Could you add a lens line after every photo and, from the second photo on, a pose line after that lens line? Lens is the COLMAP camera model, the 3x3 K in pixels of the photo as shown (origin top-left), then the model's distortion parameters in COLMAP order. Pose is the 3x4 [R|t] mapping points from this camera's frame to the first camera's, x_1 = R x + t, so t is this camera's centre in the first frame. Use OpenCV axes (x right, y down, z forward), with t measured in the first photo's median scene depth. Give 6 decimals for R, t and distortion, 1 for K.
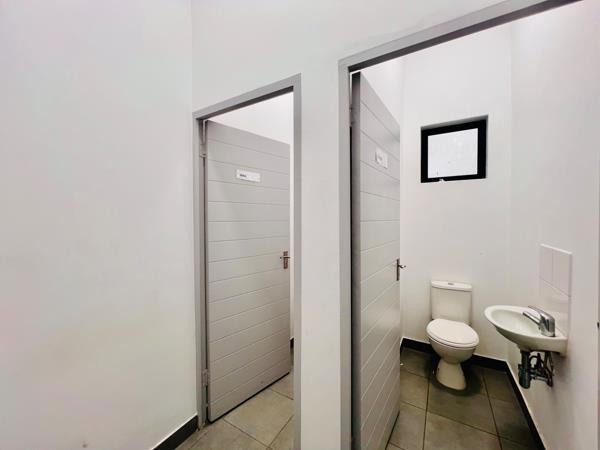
lens RADIAL K [[240.3, 0, 300.0], [0, 240.3, 225.0], [0, 0, 1]] dist [-0.002766, -0.000127]
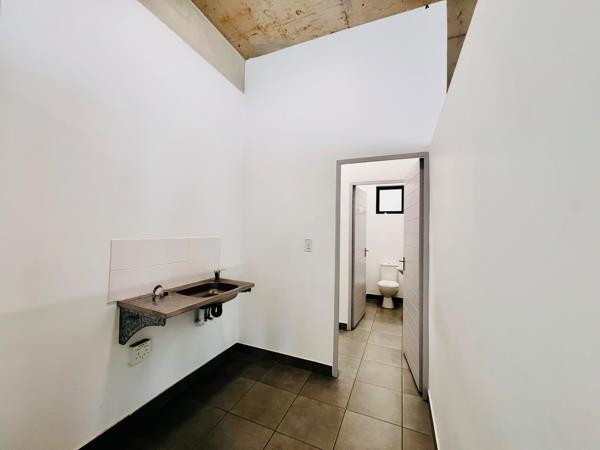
lens RADIAL K [[240.3, 0, 300.0], [0, 240.3, 225.0], [0, 0, 1]] dist [-0.002766, -0.000127]
pose [[0.990385, 0.026560, 0.135766, -0.417687], [-0.020032, 0.998587, -0.049225, 0.031587], [-0.136882, 0.046032, 0.989517, -0.943437]]
